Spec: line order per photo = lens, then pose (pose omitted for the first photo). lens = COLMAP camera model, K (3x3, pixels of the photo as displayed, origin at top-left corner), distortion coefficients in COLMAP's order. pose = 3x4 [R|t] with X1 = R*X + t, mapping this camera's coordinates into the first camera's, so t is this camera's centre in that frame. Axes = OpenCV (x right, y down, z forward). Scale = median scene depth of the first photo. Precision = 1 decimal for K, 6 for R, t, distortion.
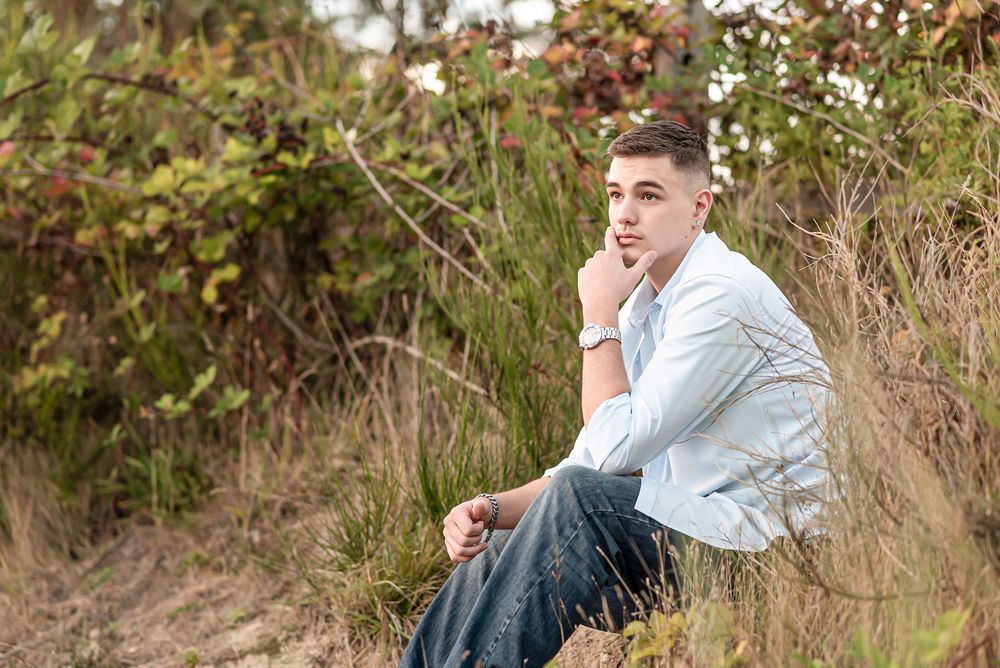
lens RADIAL K [[2471.9, 0, 500.0], [0, 2471.9, 334.0], [0, 0, 1]] dist [0.036038, -0.148702]
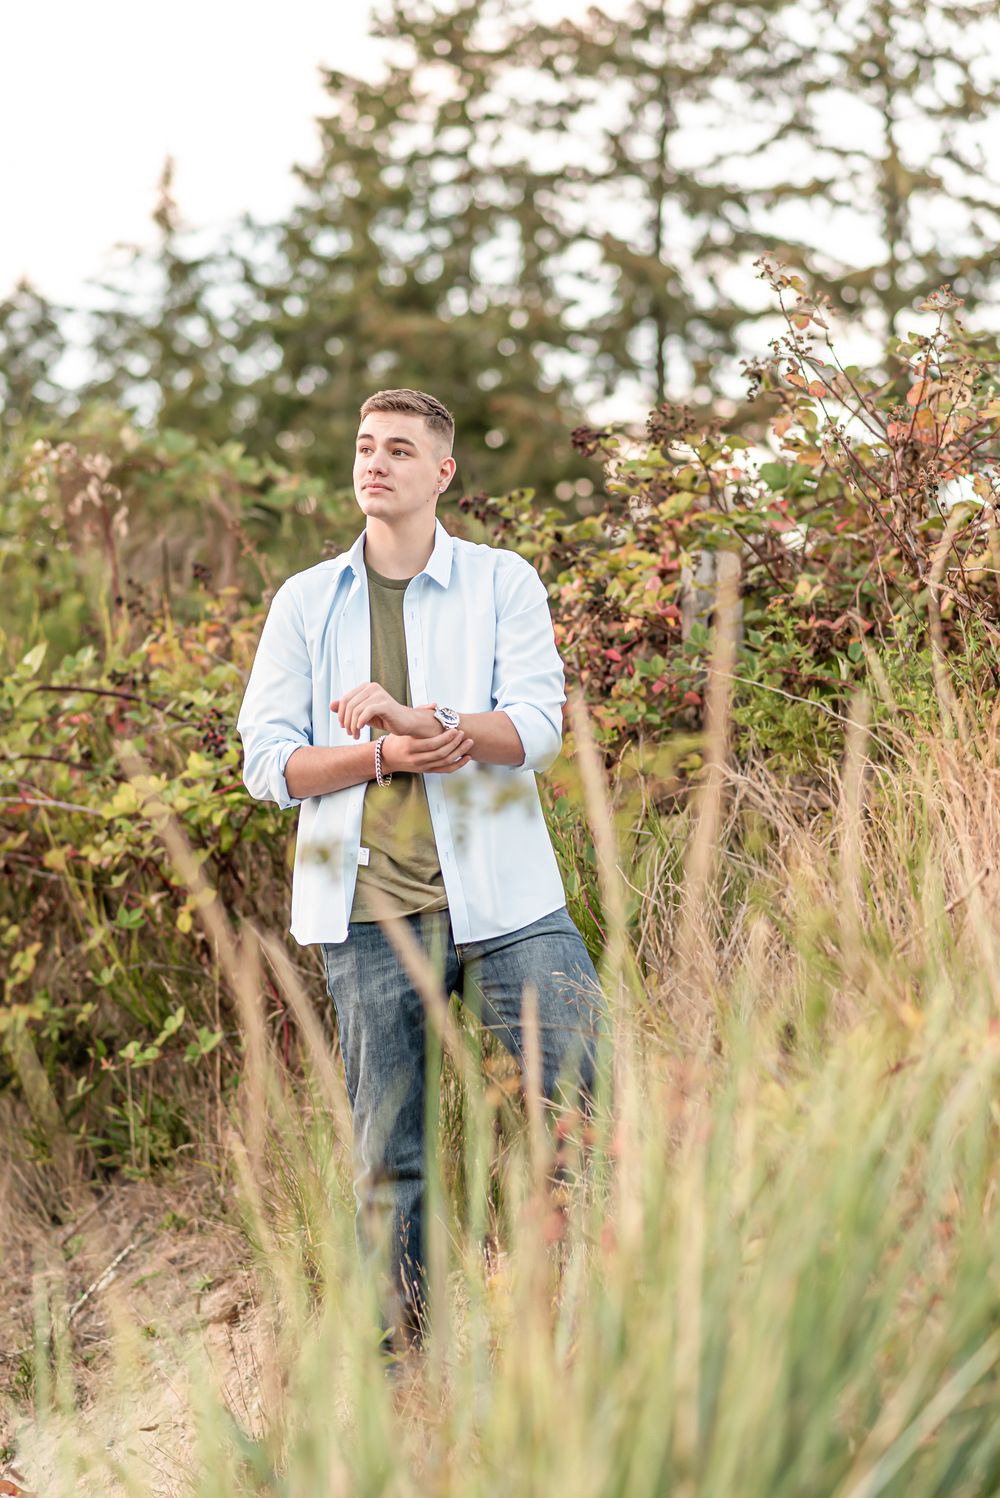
lens RADIAL K [[3703.0, 0, 500.0], [0, 3703.0, 749.0], [0, 0, 1]] dist [0.036038, -0.148702]
pose [[0.993141, -0.059629, -0.100572, 0.140660], [0.057725, 0.998096, -0.021742, -0.044706], [0.101677, 0.015787, 0.994692, -0.340346]]
